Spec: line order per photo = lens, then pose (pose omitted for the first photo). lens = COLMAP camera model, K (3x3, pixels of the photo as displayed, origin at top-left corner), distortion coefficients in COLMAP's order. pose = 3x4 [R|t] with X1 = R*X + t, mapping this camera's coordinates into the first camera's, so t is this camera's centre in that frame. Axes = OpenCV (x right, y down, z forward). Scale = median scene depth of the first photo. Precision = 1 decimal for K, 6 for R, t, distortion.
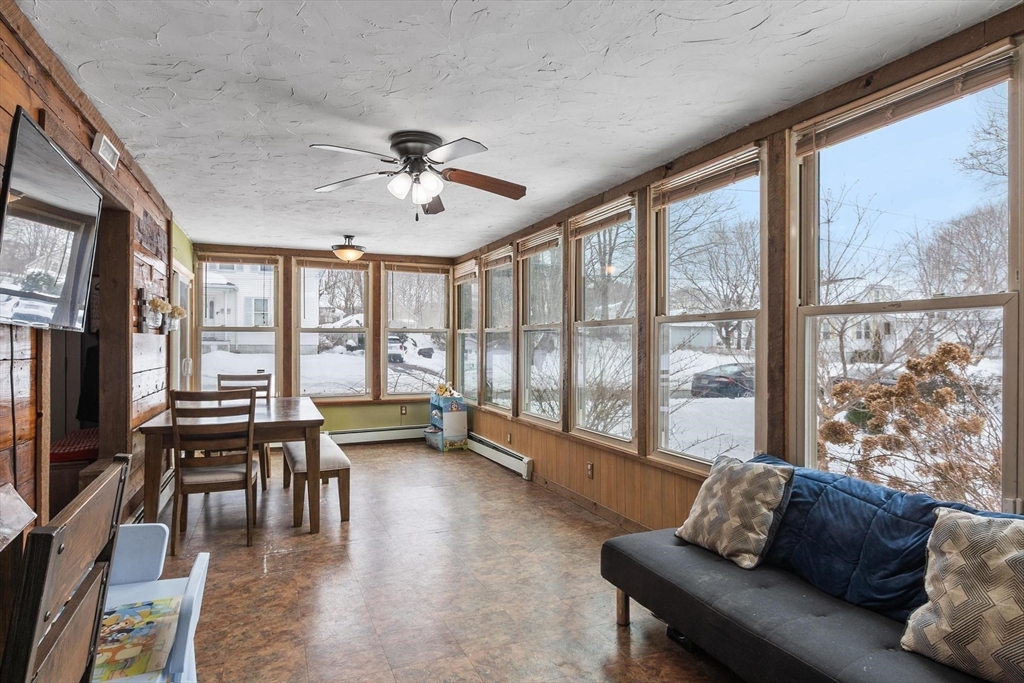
lens RADIAL K [[579.7, 0, 513.5], [0, 579.7, 344.5], [0, 0, 1]] dist [0.005404, -0.000309]
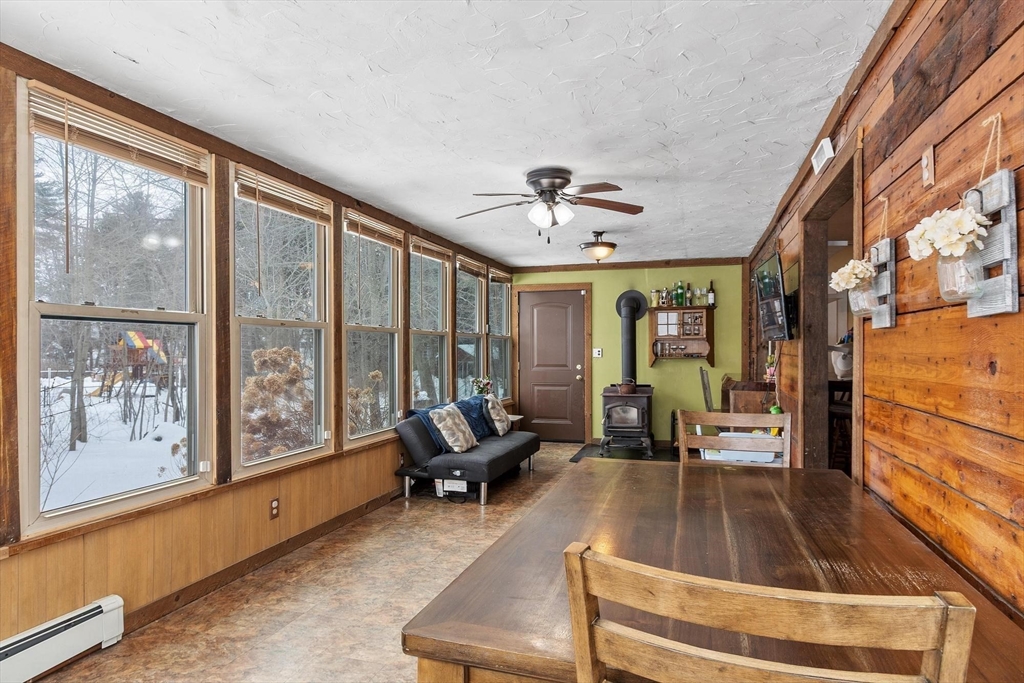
lens RADIAL K [[605.4, 0, 513.2], [0, 605.4, 344.3], [0, 0, 1]] dist [0.001256, -0.000387]
pose [[-0.766941, 0.001495, 0.641716, -0.646215], [0.000783, 0.999999, -0.001394, -0.002542], [-0.641717, -0.000566, -0.766941, 1.430623]]
